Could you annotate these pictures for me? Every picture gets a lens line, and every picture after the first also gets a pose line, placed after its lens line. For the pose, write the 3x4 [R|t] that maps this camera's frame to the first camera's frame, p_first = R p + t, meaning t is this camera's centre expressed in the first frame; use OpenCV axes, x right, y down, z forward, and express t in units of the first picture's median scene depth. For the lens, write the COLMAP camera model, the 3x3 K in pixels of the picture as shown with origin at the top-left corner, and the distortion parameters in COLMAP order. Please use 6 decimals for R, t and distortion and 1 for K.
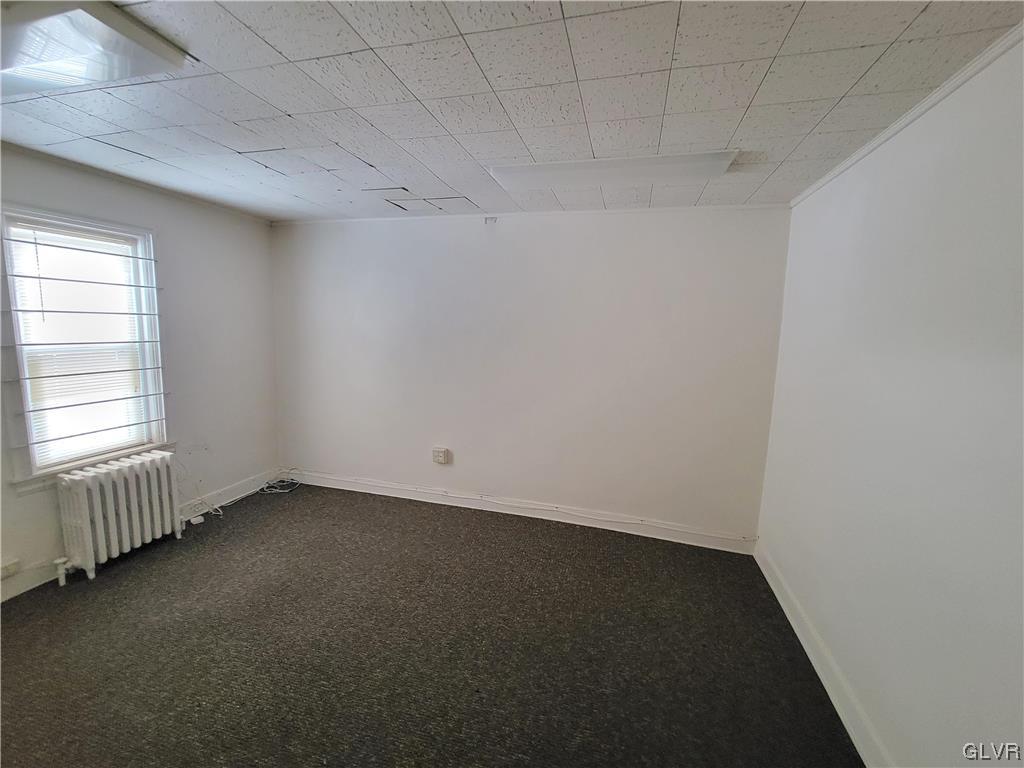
lens RADIAL K [[416.8, 0, 516.0], [0, 416.8, 381.7], [0, 0, 1]] dist [0.000270, 0.000038]
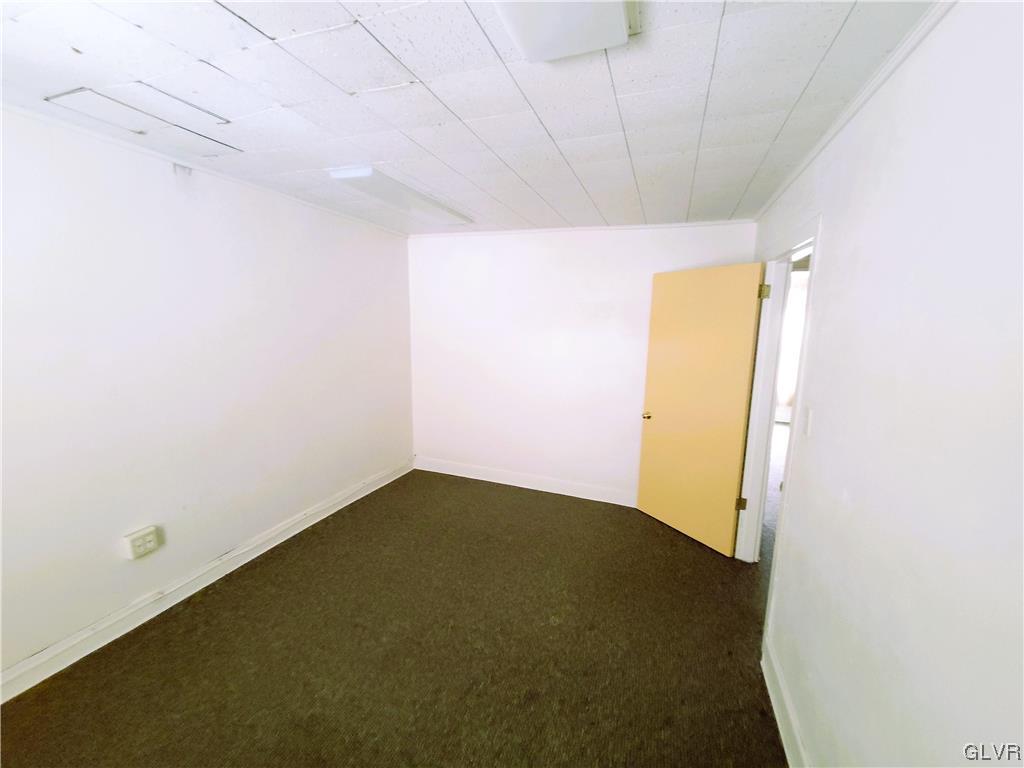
lens RADIAL K [[416.8, 0, 516.0], [0, 416.8, 381.7], [0, 0, 1]] dist [0.000270, 0.000038]
pose [[0.078327, -0.181194, 0.980323, -0.707388], [0.108243, 0.979077, 0.172315, -0.097444], [-0.991034, 0.092617, 0.096301, 0.396099]]
